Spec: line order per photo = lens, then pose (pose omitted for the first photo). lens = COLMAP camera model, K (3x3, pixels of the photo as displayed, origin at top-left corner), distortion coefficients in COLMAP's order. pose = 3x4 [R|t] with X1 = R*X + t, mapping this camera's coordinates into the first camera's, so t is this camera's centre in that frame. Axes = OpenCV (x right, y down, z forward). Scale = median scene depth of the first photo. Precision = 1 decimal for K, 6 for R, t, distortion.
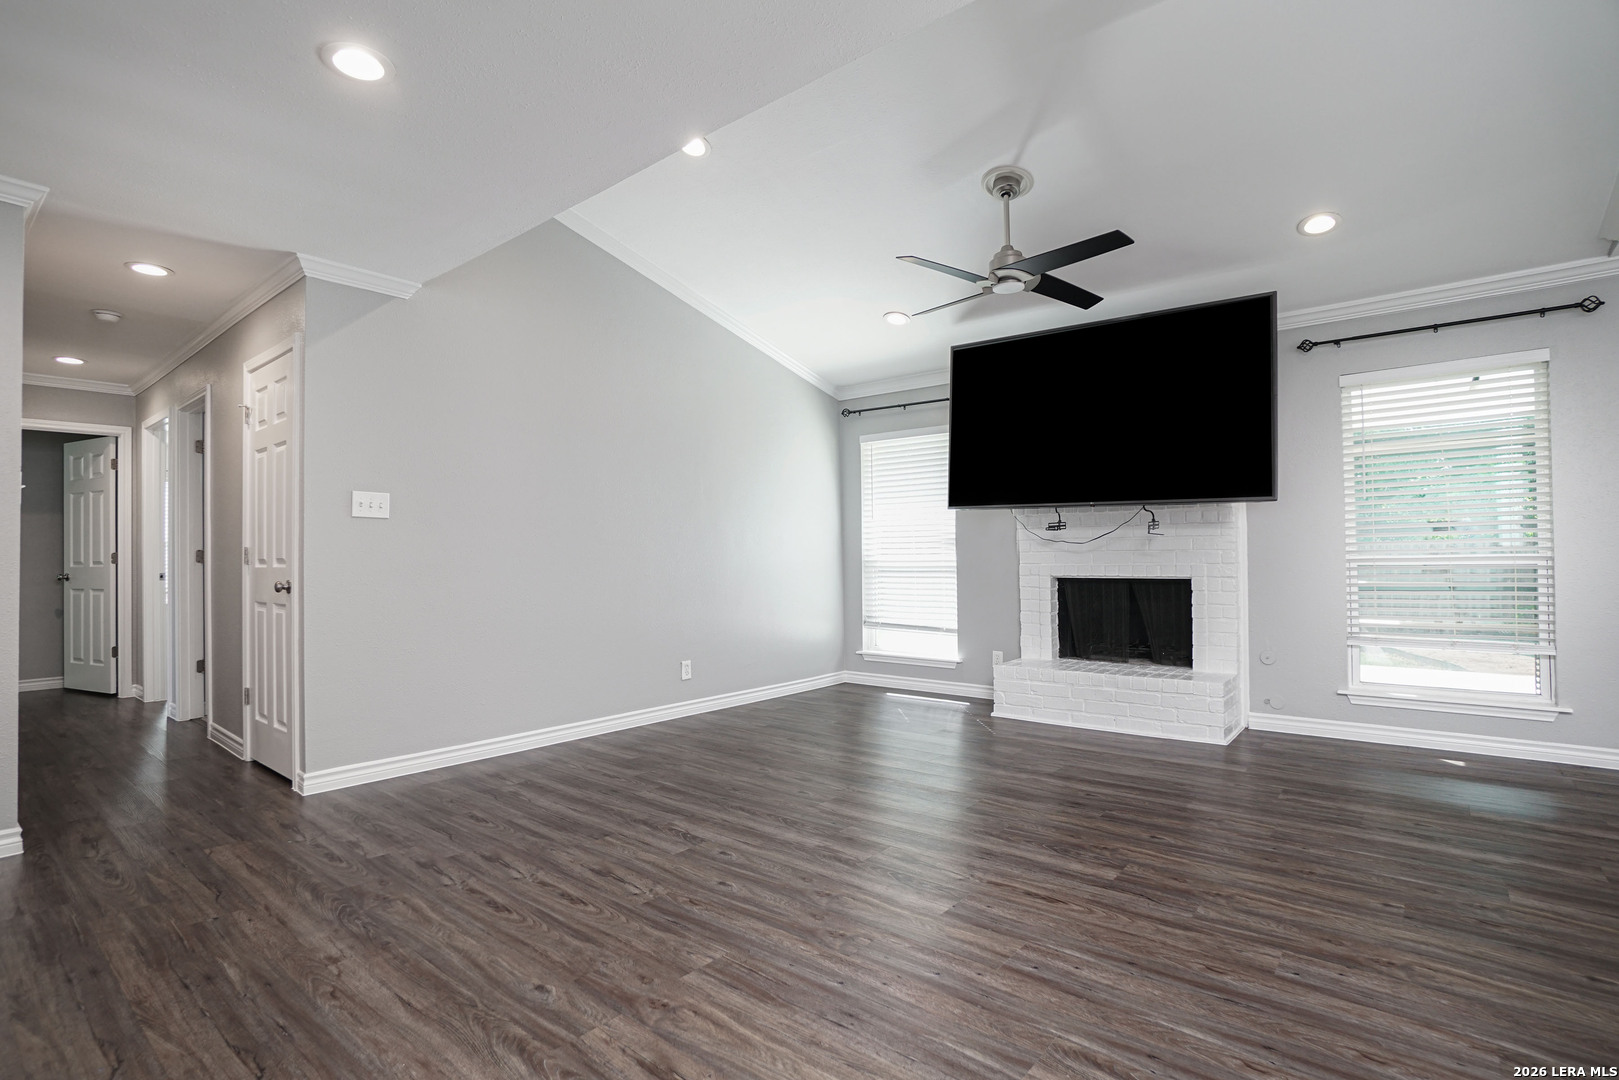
lens RADIAL K [[796.6, 0, 808.0], [0, 796.6, 555.7], [0, 0, 1]] dist [-0.064028, 0.028031]
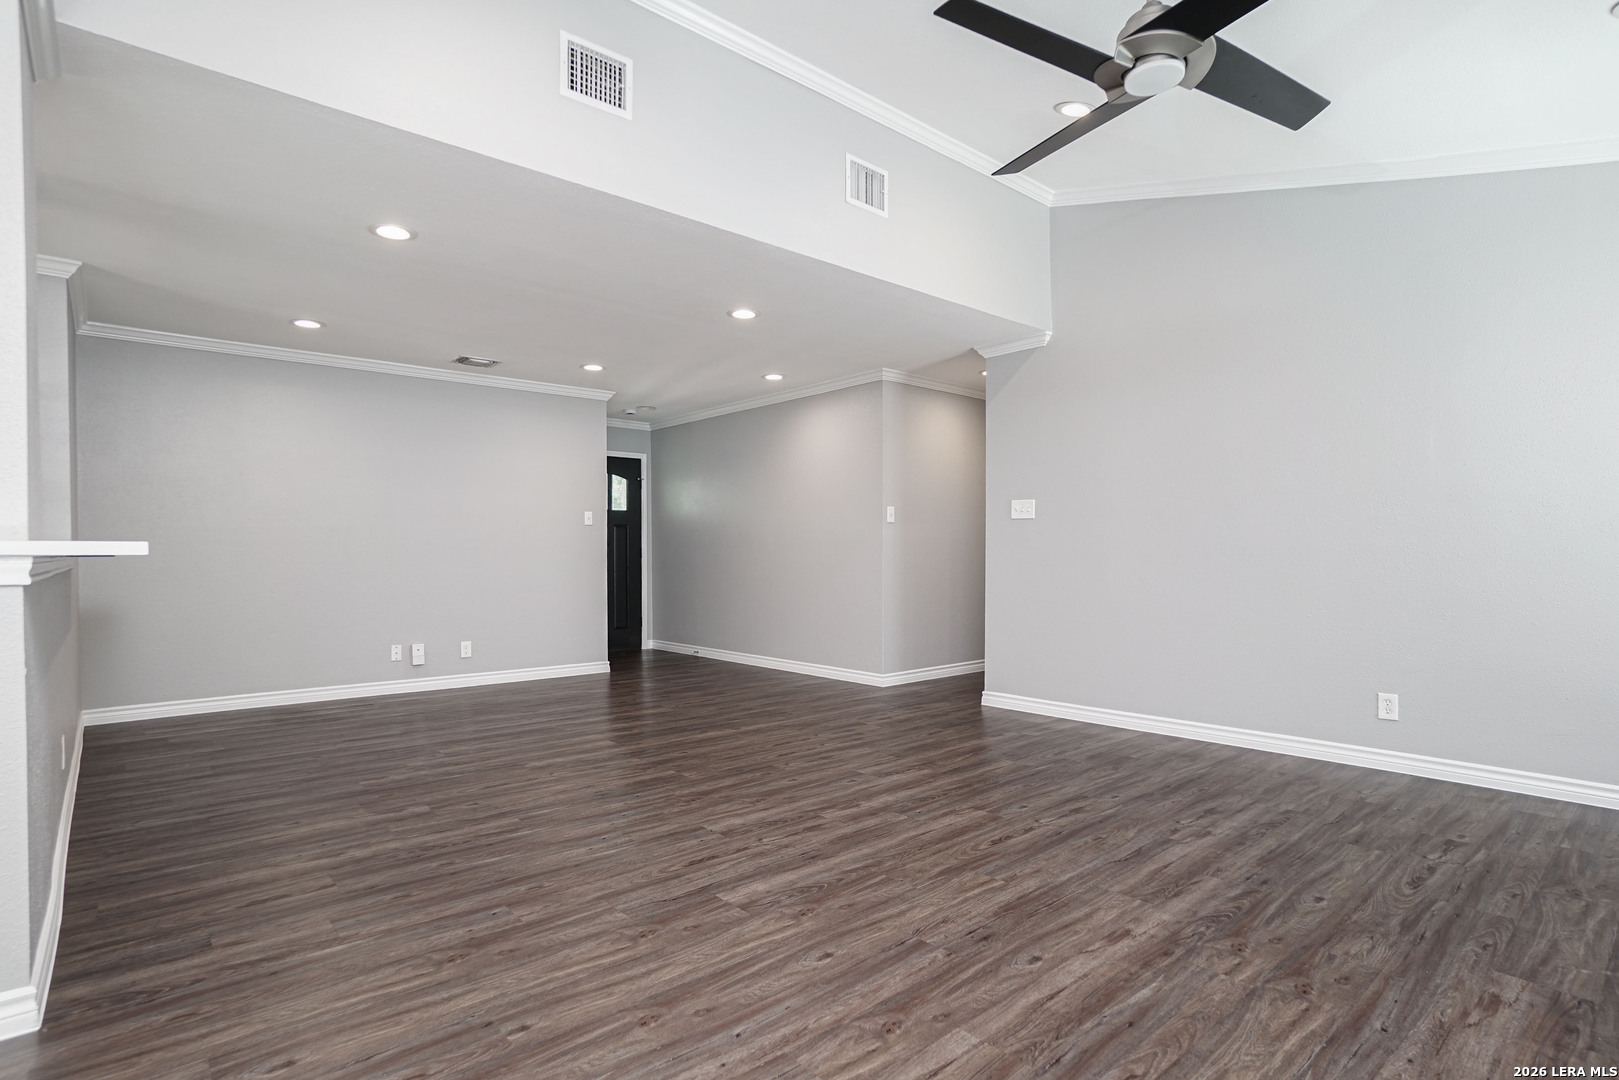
lens RADIAL K [[796.6, 0, 808.0], [0, 796.6, 555.7], [0, 0, 1]] dist [-0.064028, 0.028031]
pose [[-0.155660, 0.014699, -0.987701, 1.157920], [0.005095, 0.999888, 0.014077, -0.008275], [0.987797, -0.002841, -0.155718, 1.116110]]
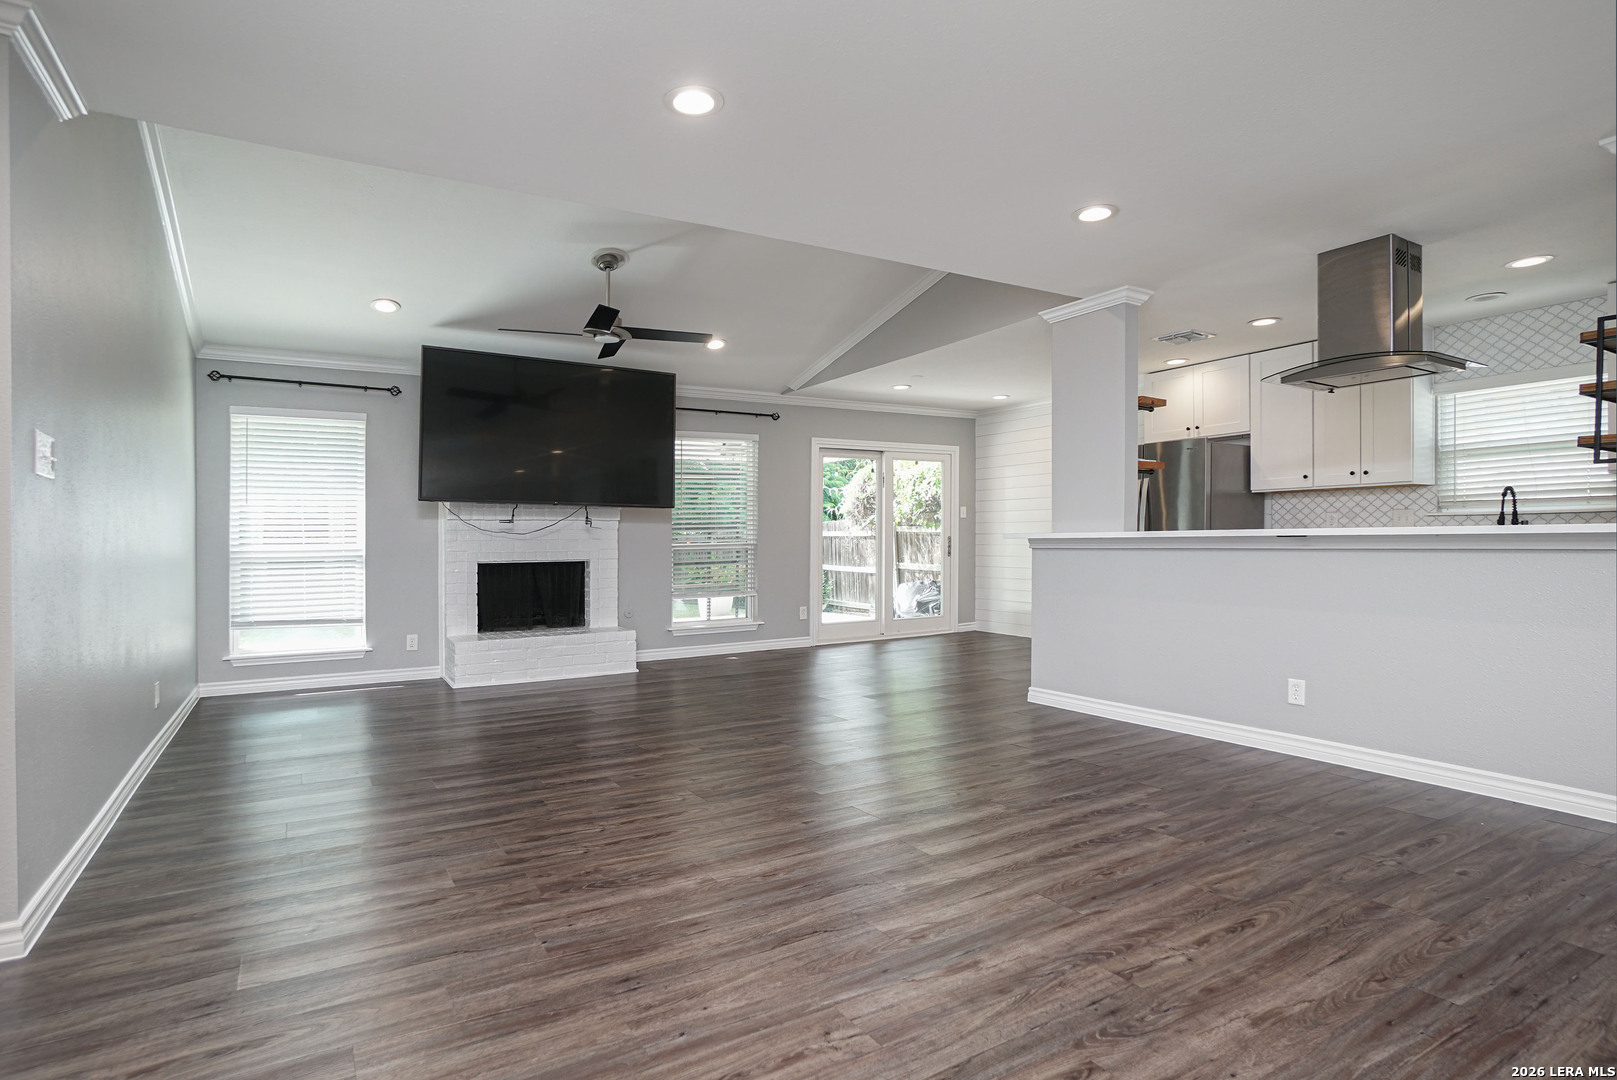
lens RADIAL K [[818.3, 0, 774.8], [0, 818.3, 591.3], [0, 0, 1]] dist [-0.080692, 0.030741]
pose [[0.343004, -0.051732, 0.937908, -1.221300], [0.004570, 0.998562, 0.053406, 0.013548], [-0.939323, -0.014032, 0.342748, 0.348545]]
